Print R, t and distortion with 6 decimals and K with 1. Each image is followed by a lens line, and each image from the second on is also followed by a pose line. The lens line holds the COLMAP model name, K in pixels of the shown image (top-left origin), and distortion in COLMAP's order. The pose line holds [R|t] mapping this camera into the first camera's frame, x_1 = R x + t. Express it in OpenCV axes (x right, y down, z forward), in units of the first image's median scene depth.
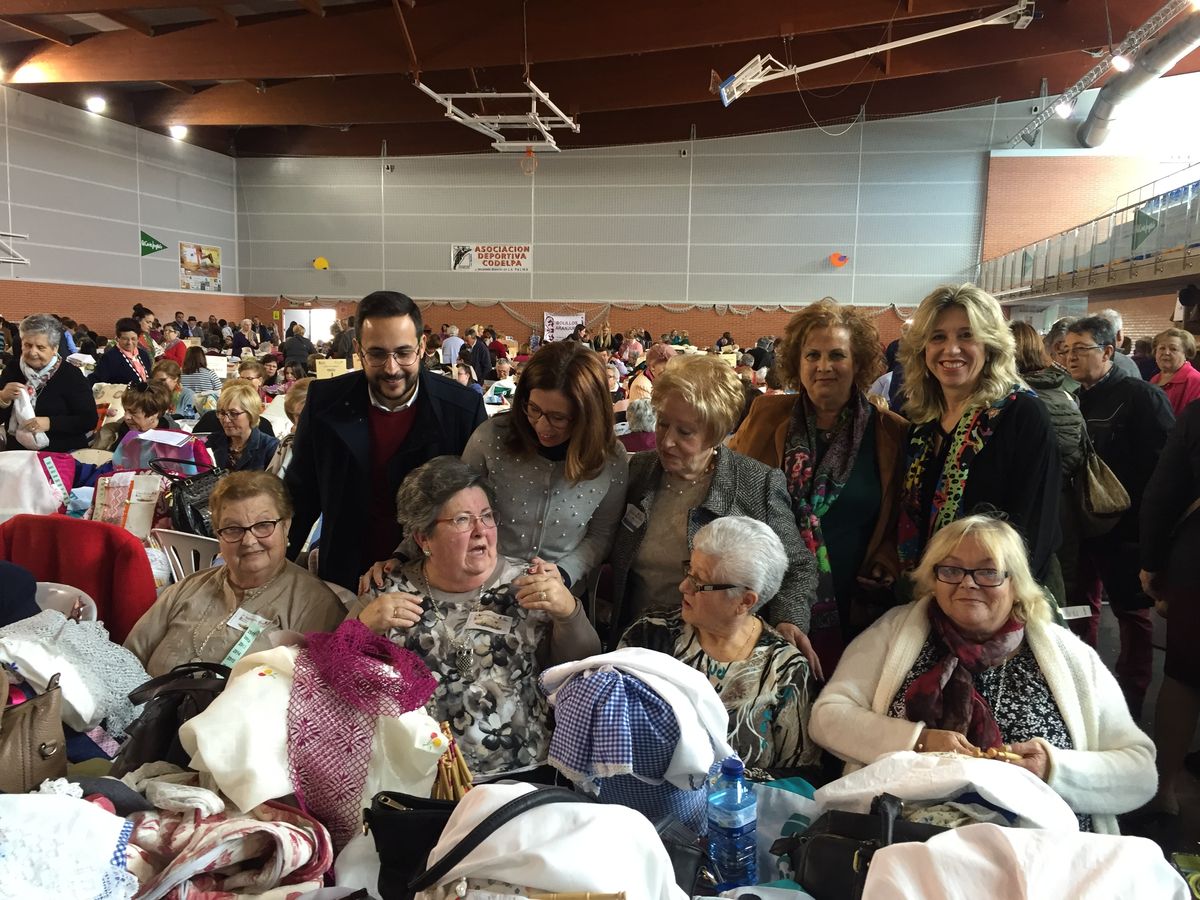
lens RADIAL K [[1034.9, 0, 596.7], [0, 1034.9, 451.3], [0, 0, 1]] dist [0.068239, -0.054078]
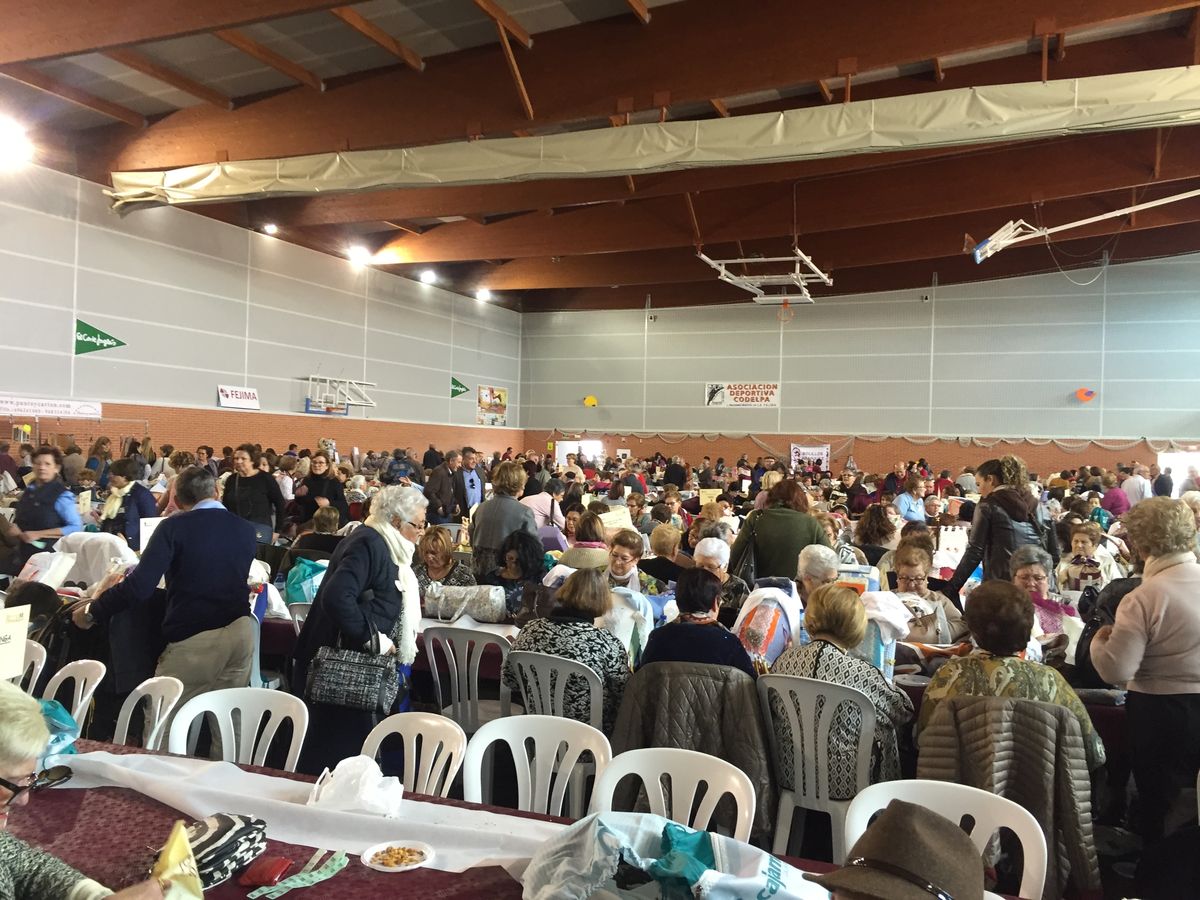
lens RADIAL K [[1034.9, 0, 594.4], [0, 1034.9, 452.5], [0, 0, 1]] dist [0.068239, -0.054078]
pose [[0.980961, 0.004223, -0.194158, -0.044980], [-0.027369, 0.992792, -0.116685, 0.008025], [0.192266, 0.119777, 0.974006, -0.105621]]
